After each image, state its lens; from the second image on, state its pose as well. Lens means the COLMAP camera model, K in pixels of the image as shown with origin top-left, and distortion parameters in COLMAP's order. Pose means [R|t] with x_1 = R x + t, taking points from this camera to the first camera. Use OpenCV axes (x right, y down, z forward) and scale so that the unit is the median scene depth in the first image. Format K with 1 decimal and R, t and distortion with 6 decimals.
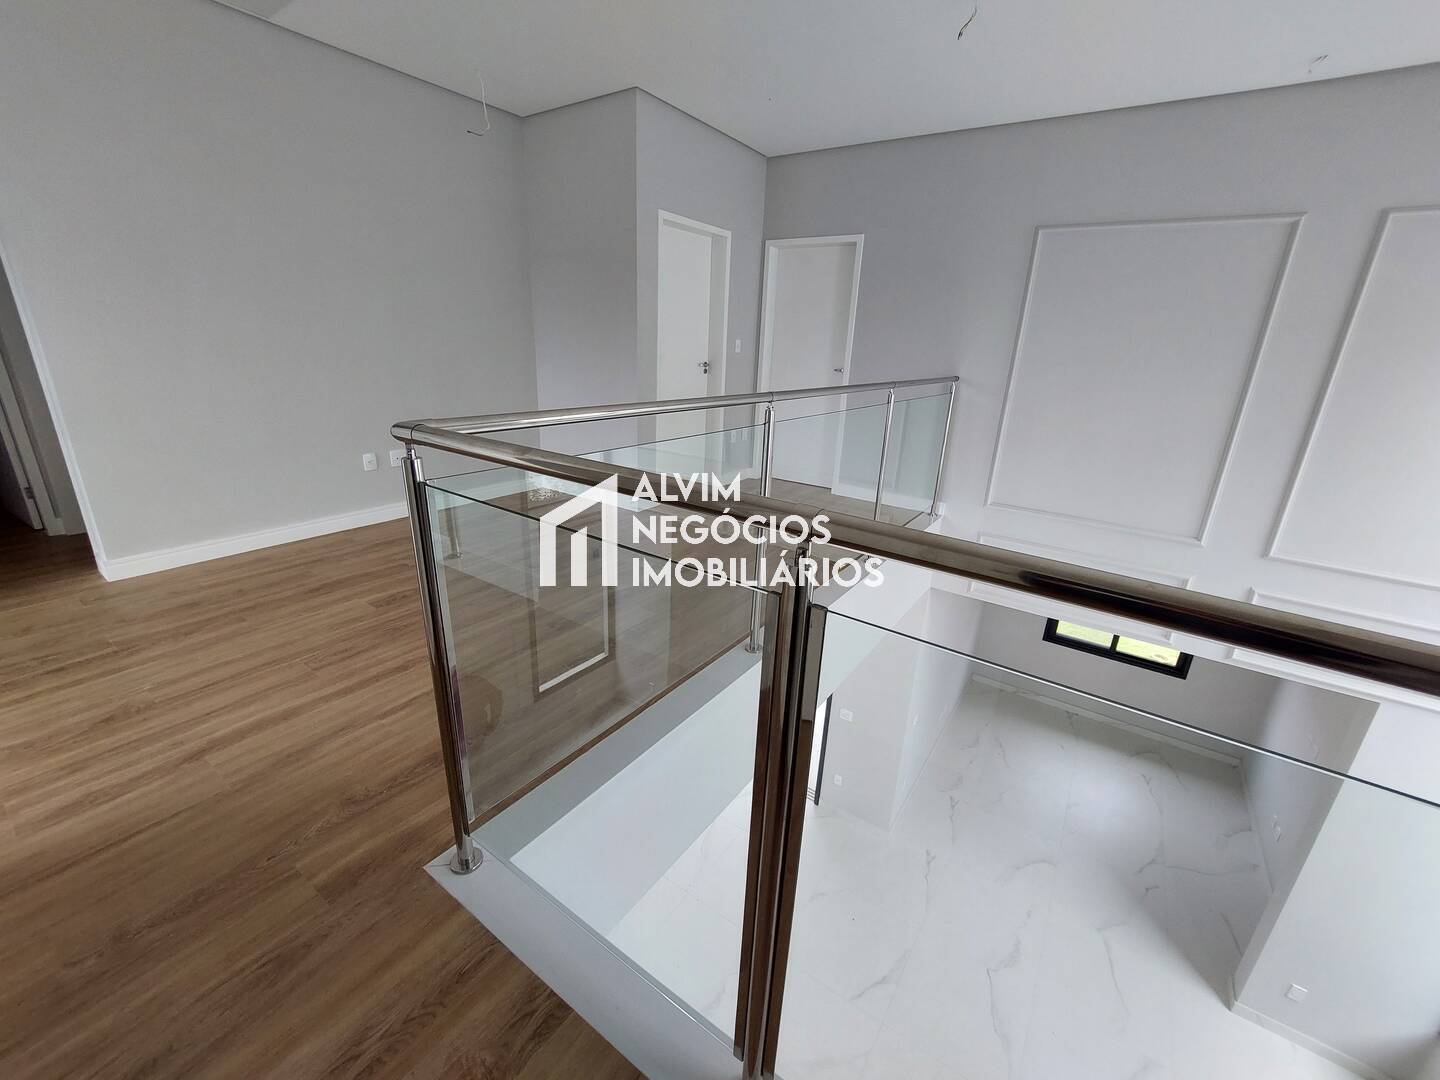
lens RADIAL K [[581.5, 0, 716.6], [0, 581.5, 533.0], [0, 0, 1]] dist [-0.009680, -0.000046]
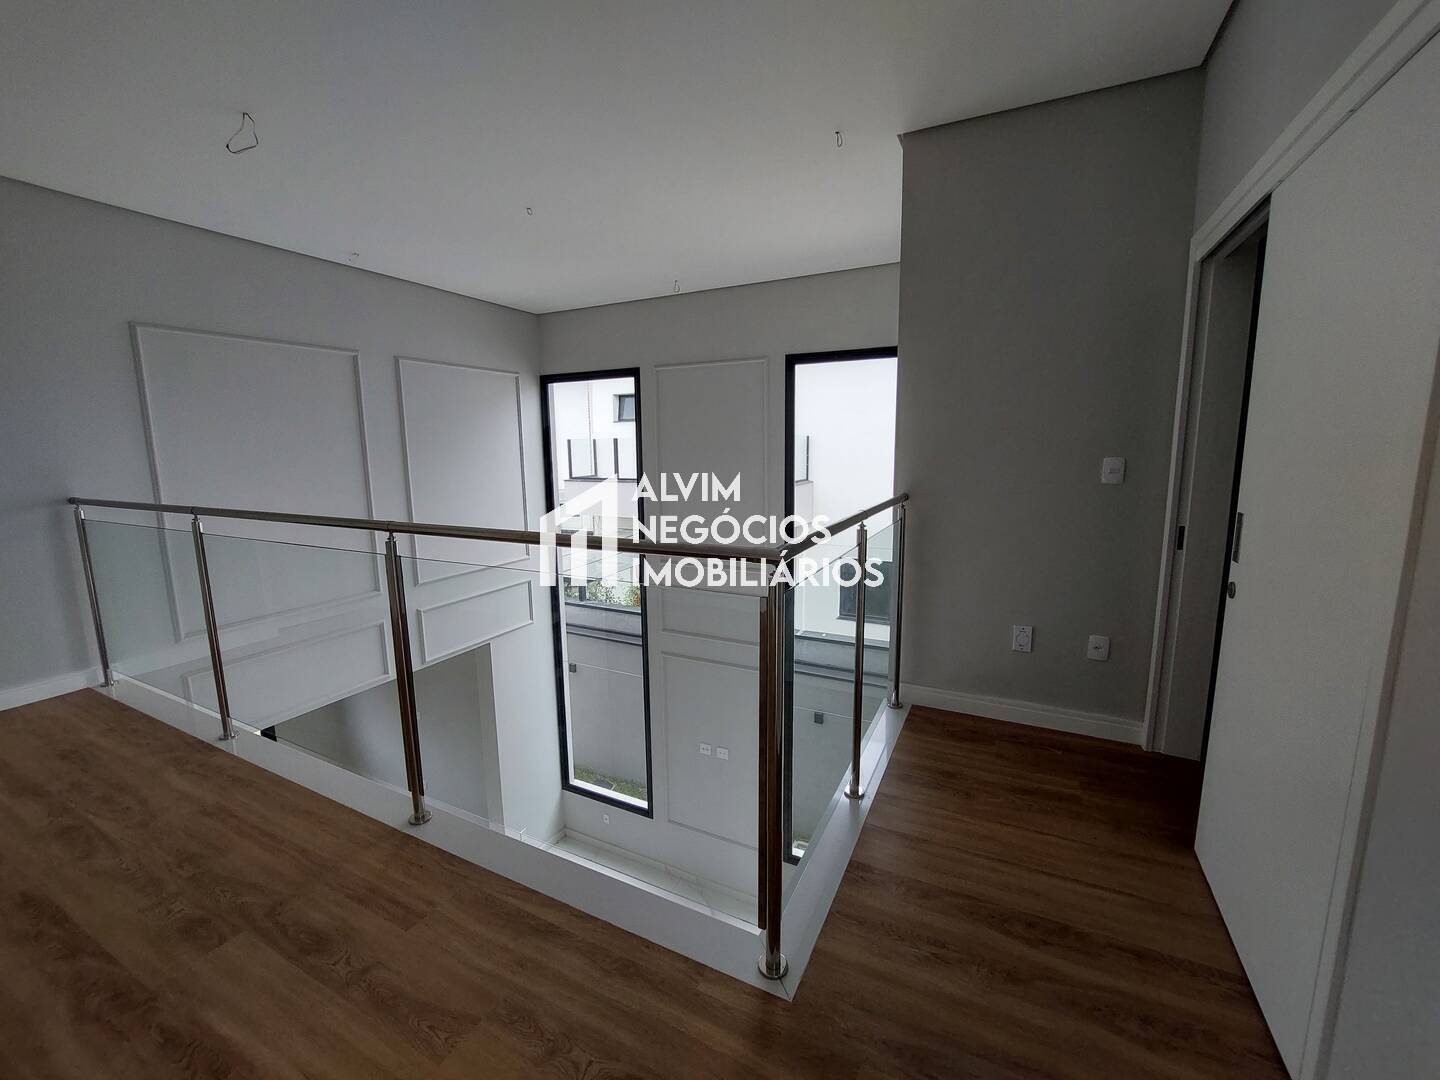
lens RADIAL K [[581.5, 0, 716.6], [0, 581.5, 533.0], [0, 0, 1]] dist [-0.009680, -0.000046]
pose [[-0.138815, -0.186824, 0.972536, -0.990341], [0.313718, 0.923171, 0.222119, -0.309759], [-0.939314, 0.335936, -0.069540, 0.709269]]
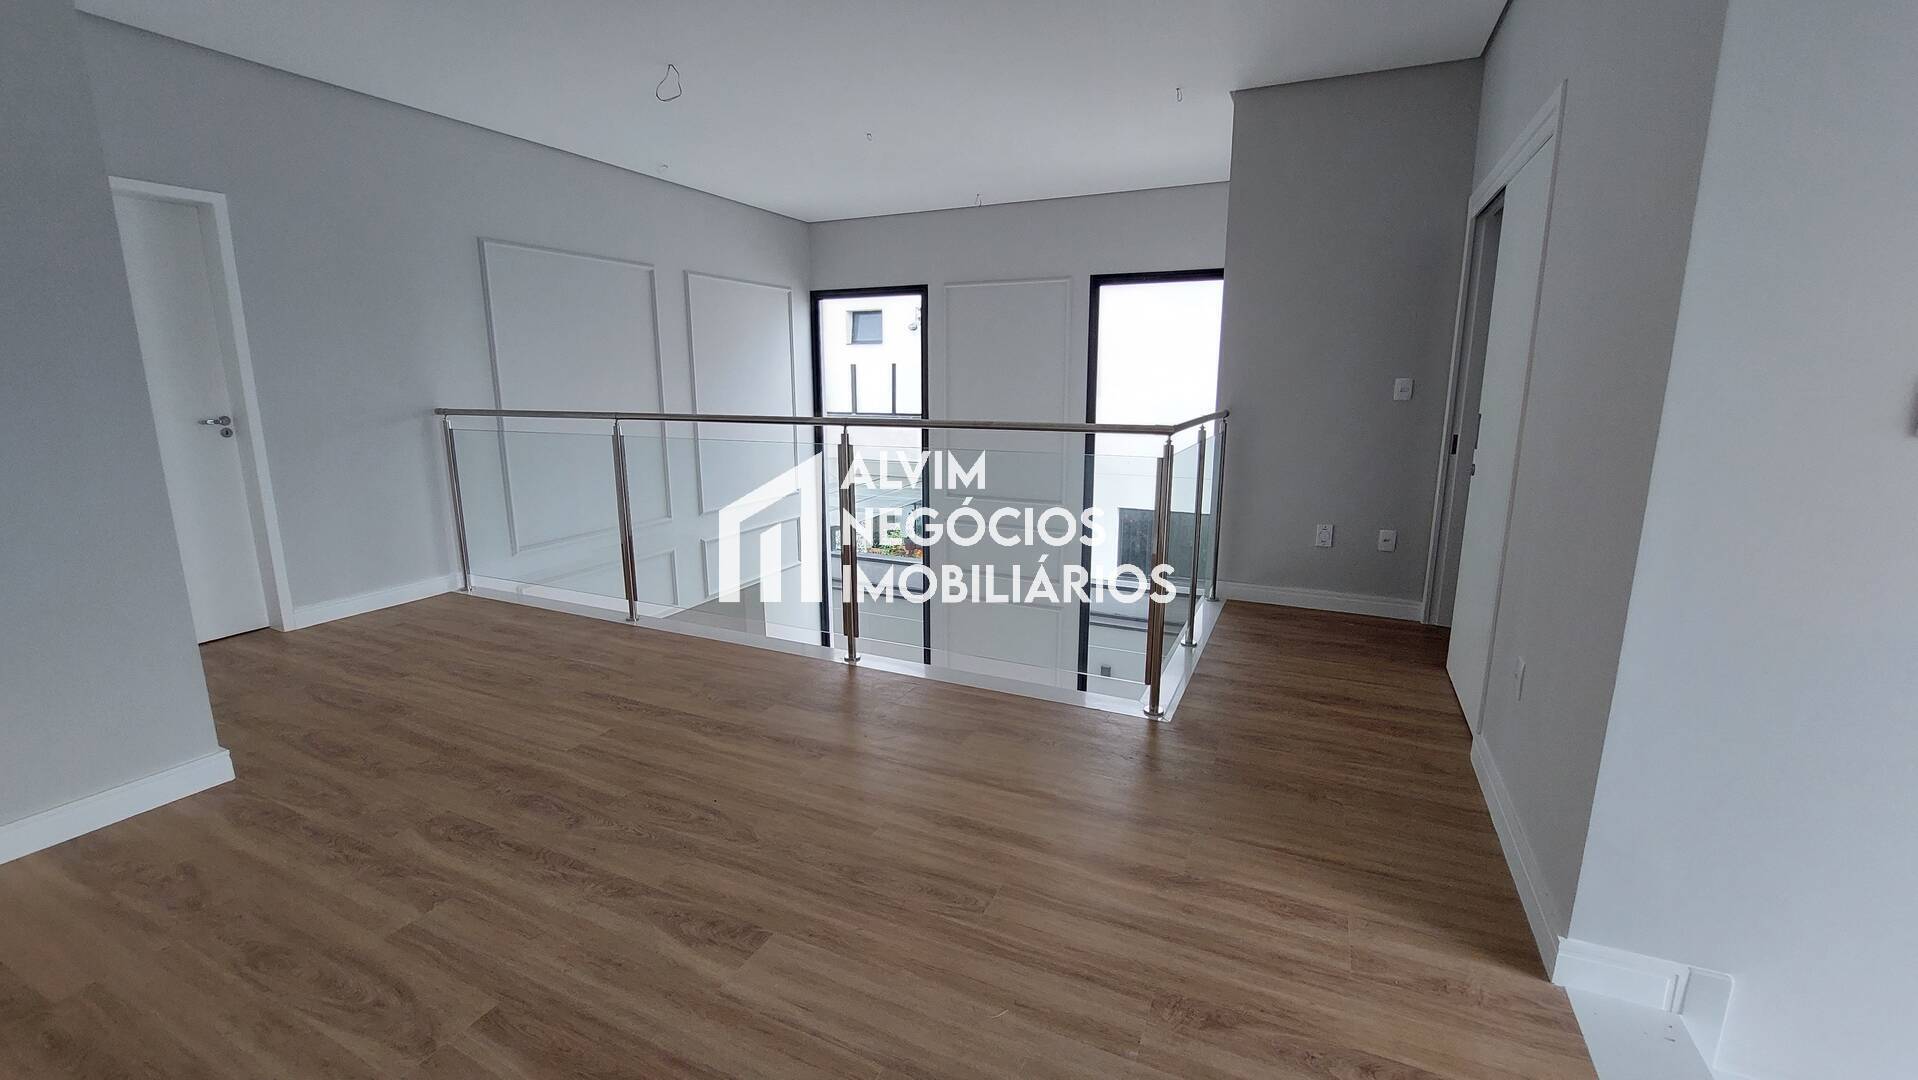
lens RADIAL K [[766.1, 0, 960.6], [0, 766.1, 532.8], [0, 0, 1]] dist [-0.006090, -0.000160]
pose [[-0.173040, -0.235269, 0.956403, -1.696257], [0.299832, 0.912378, 0.278687, -0.452863], [-0.938167, 0.334984, -0.087337, 1.174335]]
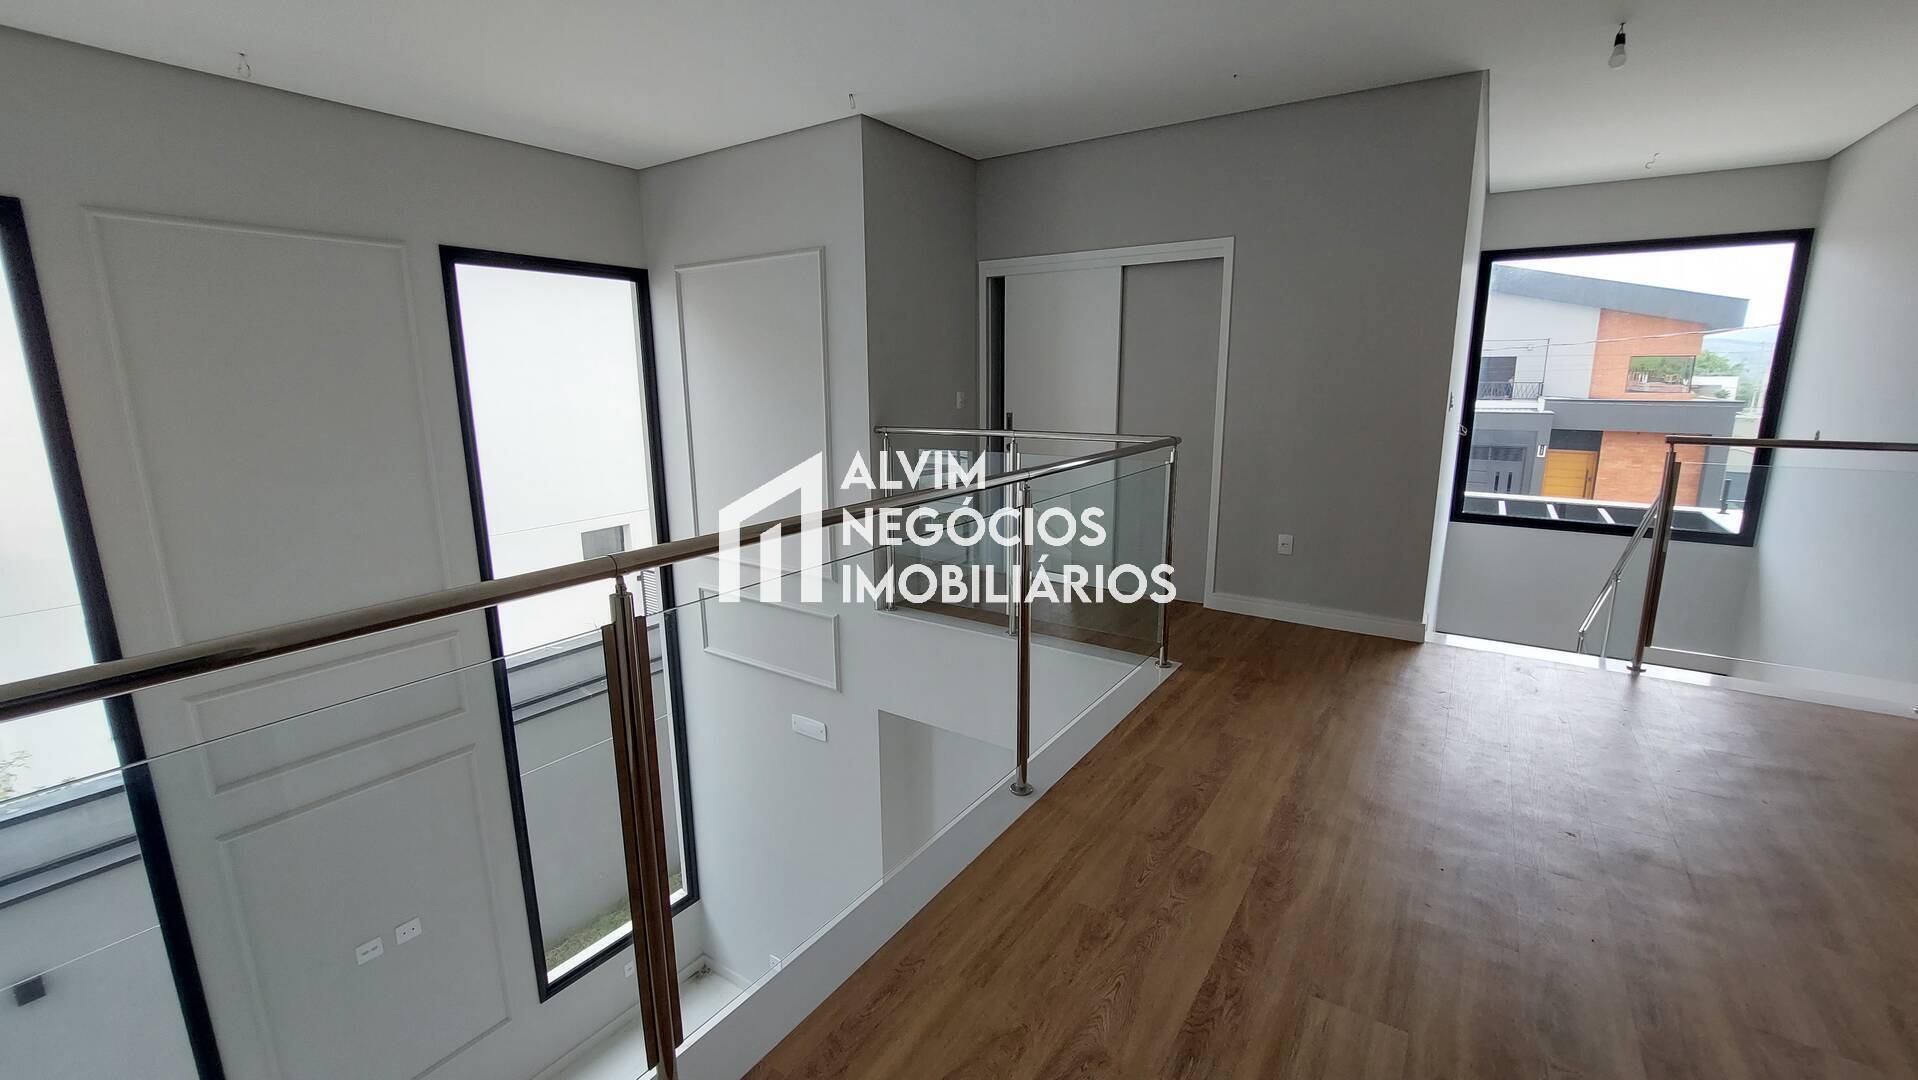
lens RADIAL K [[772.1, 0, 956.1], [0, 772.1, 530.5], [0, 0, 1]] dist [-0.016107, -0.000445]
pose [[-0.999250, -0.033602, -0.019263, 0.253022], [-0.038731, 0.869823, 0.491842, -0.820076], [0.000229, 0.492219, -0.870471, 2.353354]]
